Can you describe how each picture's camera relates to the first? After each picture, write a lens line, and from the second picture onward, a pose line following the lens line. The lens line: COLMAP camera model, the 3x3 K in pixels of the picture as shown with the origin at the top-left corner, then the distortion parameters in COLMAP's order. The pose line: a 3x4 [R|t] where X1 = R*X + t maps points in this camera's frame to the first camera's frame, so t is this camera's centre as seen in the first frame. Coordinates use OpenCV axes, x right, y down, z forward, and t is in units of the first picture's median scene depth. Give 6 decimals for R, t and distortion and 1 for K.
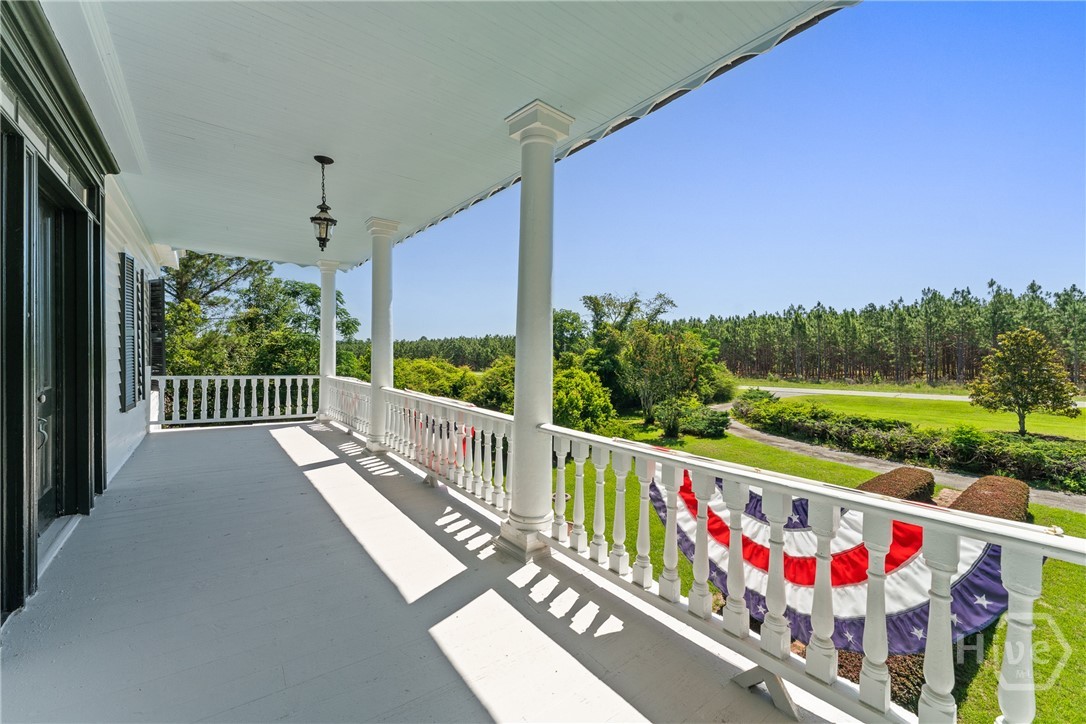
lens RADIAL K [[451.8, 0, 547.9], [0, 451.8, 348.2], [0, 0, 1]] dist [0.001335, -0.000100]
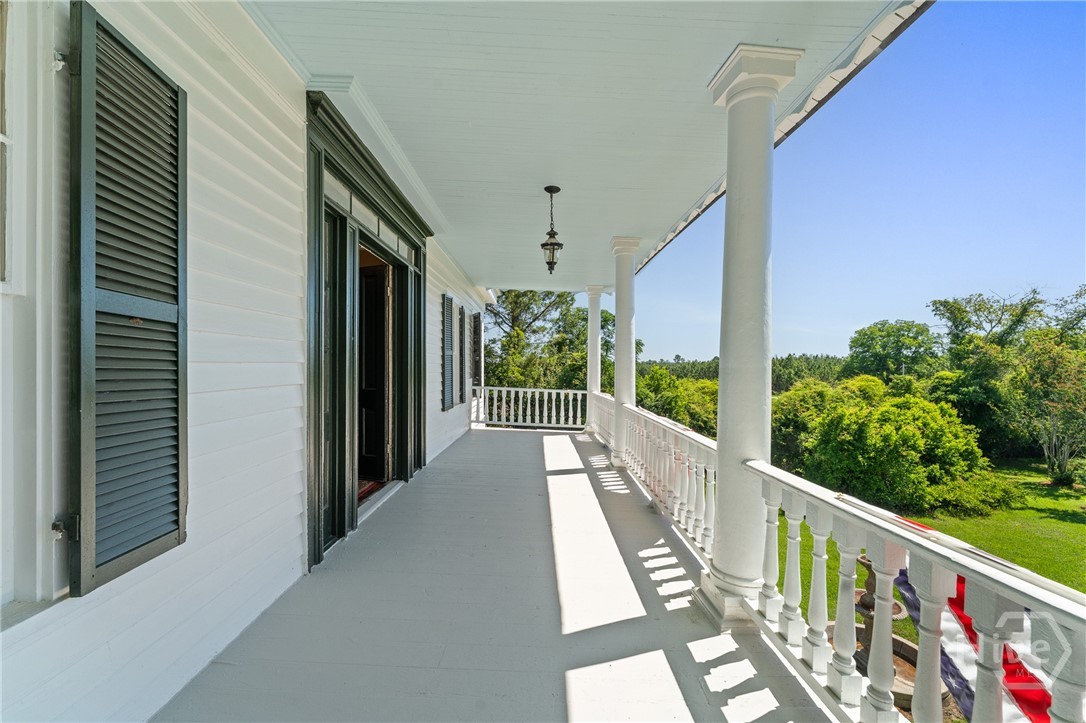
lens RADIAL K [[447.7, 0, 537.5], [0, 447.7, 366.1], [0, 0, 1]] dist [0.002129, -0.000446]
pose [[0.793983, 0.005124, -0.607918, 0.019882], [-0.008644, 0.999959, -0.002862, 0.001378], [0.607878, 0.007527, 0.793995, 0.020259]]
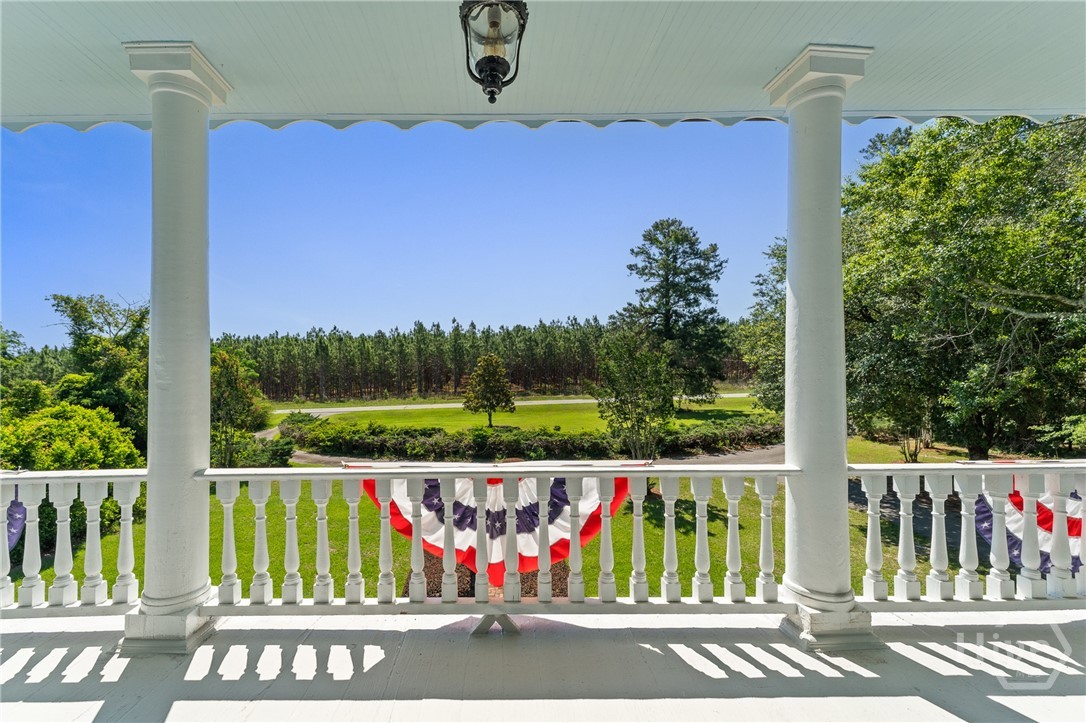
lens RADIAL K [[460.8, 0, 492.3], [0, 460.8, 366.1], [0, 0, 1]] dist [0.000151, -0.000193]
pose [[0.601447, -0.006405, 0.798887, -0.123311], [0.013386, 0.999908, -0.002062, -0.000870], [-0.798800, 0.011934, 0.601478, 0.122162]]
